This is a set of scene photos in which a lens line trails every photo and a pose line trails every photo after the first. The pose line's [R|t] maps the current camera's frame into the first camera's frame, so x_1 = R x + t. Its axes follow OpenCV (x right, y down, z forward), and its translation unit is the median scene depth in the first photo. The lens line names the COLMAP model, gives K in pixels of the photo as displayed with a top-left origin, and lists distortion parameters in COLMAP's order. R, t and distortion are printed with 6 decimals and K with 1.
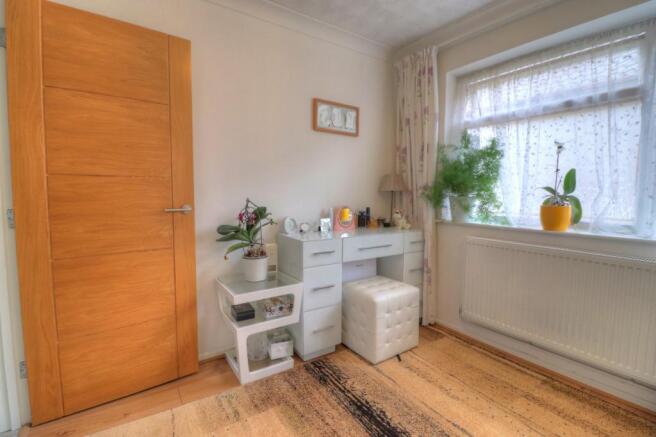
lens RADIAL K [[298.9, 0, 328.0], [0, 298.9, 218.5], [0, 0, 1]] dist [-0.026974, -0.000136]
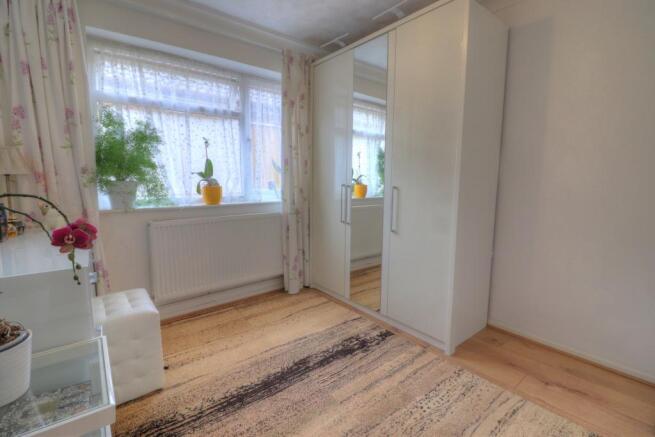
lens RADIAL K [[302.6, 0, 327.5], [0, 302.6, 218.5], [0, 0, 1]] dist [0.000382, -0.000254]
pose [[-0.084647, -0.143456, 0.986030, -0.654025], [0.076323, 0.985741, 0.149966, -0.064743], [-0.993484, 0.087951, -0.072491, 0.570911]]
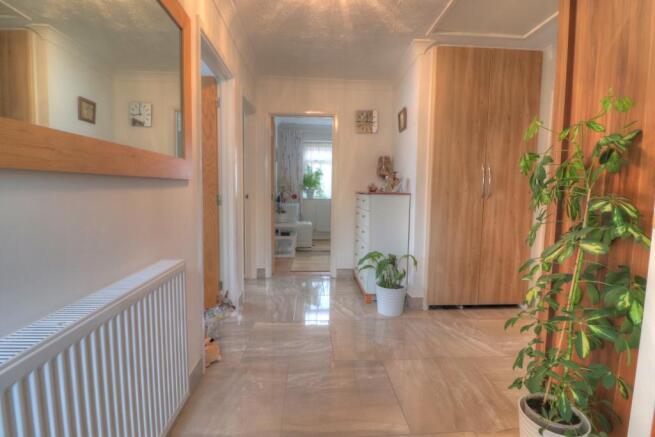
lens RADIAL K [[302.6, 0, 327.5], [0, 302.6, 218.5], [0, 0, 1]] dist [0.000382, -0.000254]
pose [[0.497467, -0.088609, 0.862946, -2.303730], [0.064018, 0.995807, 0.065347, 0.031325], [-0.865118, 0.022736, 0.501053, -0.617030]]
